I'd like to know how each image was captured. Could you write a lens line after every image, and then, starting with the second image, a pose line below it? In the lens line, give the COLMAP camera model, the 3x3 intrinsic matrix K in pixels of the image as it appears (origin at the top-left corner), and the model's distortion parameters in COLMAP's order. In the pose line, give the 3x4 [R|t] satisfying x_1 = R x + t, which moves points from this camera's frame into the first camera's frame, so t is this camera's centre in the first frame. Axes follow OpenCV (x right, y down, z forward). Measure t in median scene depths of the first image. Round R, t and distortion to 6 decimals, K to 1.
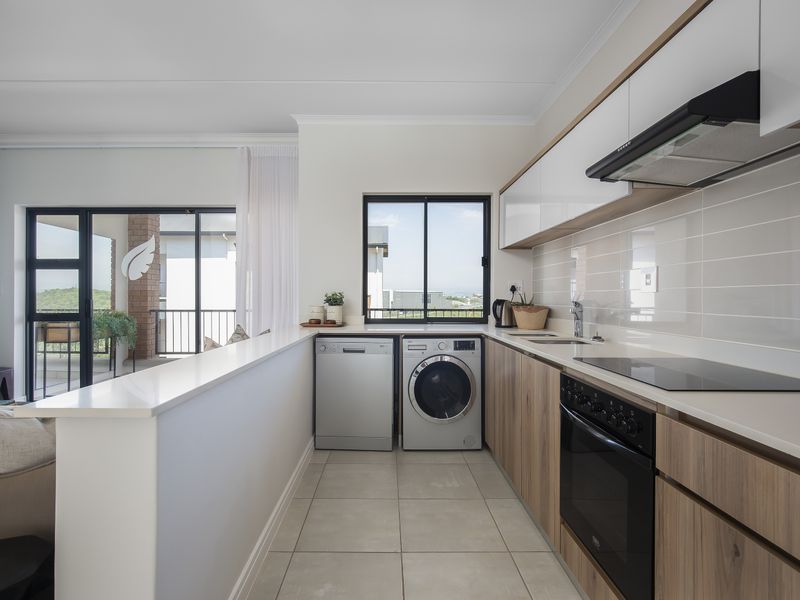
lens RADIAL K [[411.5, 0, 399.4], [0, 411.5, 298.8], [0, 0, 1]] dist [-0.002257, 0.000892]
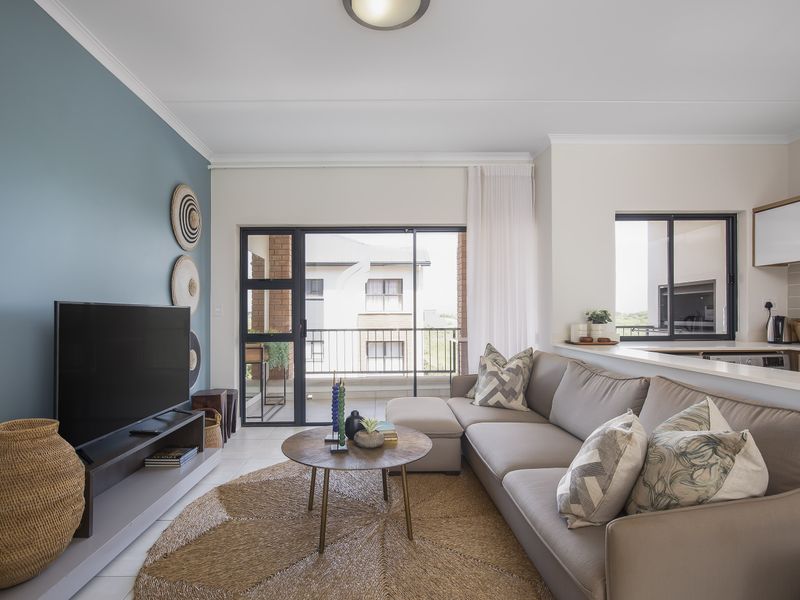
lens RADIAL K [[411.5, 0, 390.9], [0, 411.5, 312.5], [0, 0, 1]] dist [-0.002257, 0.000892]
pose [[0.999887, -0.006842, 0.013400, -0.636555], [0.006996, 0.999910, -0.011489, -0.002224], [-0.013320, 0.011582, 0.999844, 0.003925]]
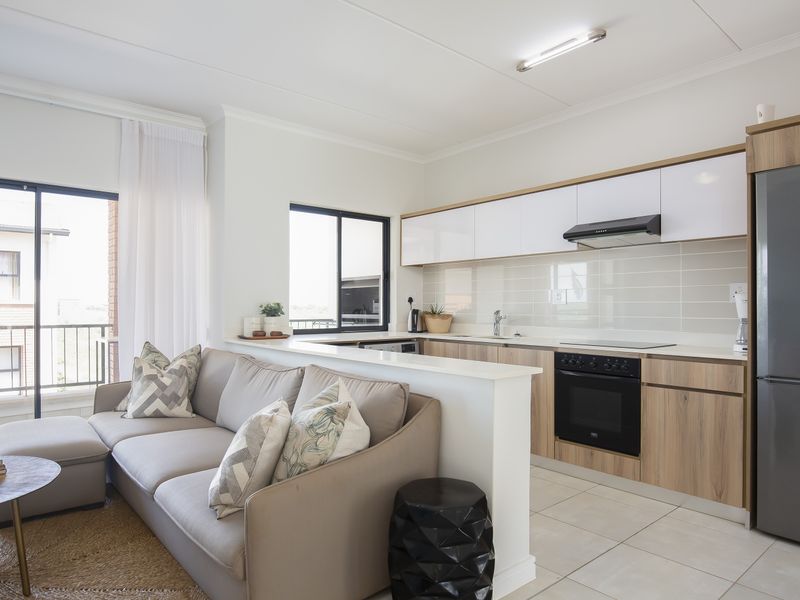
lens RADIAL K [[509.3, 0, 401.2], [0, 509.3, 307.5], [0, 0, 1]] dist [-0.018234, 0.001762]
pose [[0.772153, -0.001800, 0.635434, -0.635736], [0.003805, 0.999991, -0.001791, -0.001091], [-0.635426, 0.003801, 0.772153, -0.096076]]
